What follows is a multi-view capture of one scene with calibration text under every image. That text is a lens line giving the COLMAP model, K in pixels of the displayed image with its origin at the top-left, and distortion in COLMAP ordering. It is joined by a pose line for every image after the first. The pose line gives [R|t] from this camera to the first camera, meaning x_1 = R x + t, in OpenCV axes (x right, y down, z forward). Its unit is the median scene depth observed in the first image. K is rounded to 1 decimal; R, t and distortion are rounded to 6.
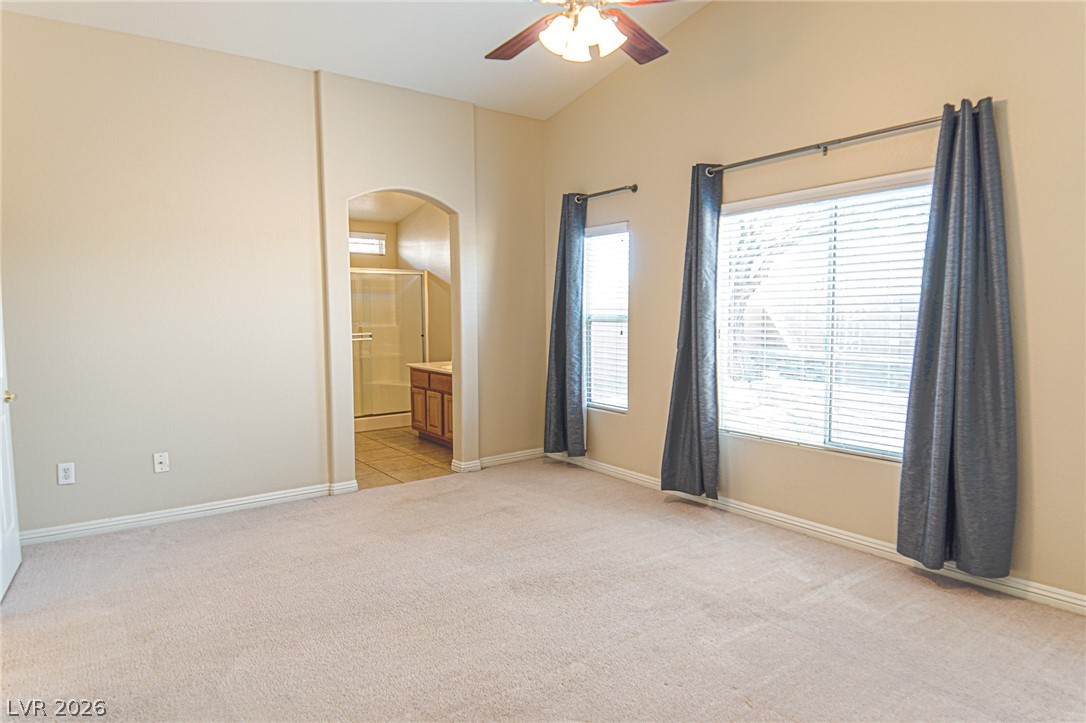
lens RADIAL K [[647.9, 0, 538.3], [0, 647.9, 358.3], [0, 0, 1]] dist [0.096707, -0.117777]
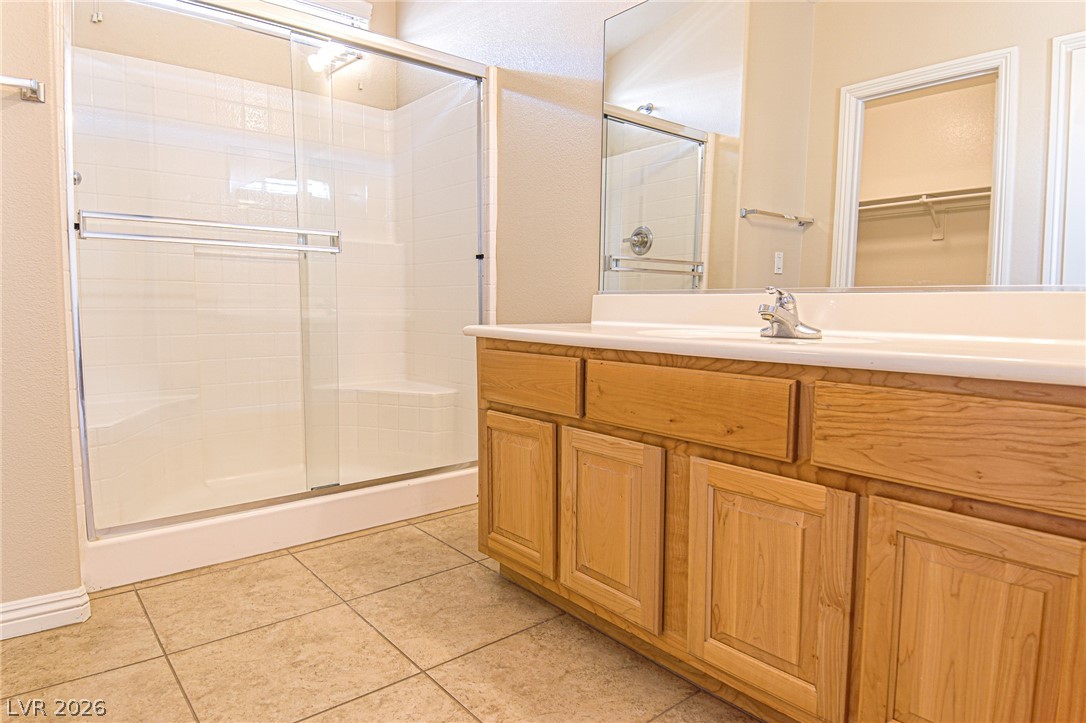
lens RADIAL K [[647.9, 0, 538.3], [0, 647.9, 358.3], [0, 0, 1]] dist [0.096707, -0.117777]
pose [[0.997895, 0.004005, 0.064721, -0.189072], [-0.004503, 0.999961, 0.007557, 0.020288], [-0.064688, -0.007832, 0.997875, 0.717747]]
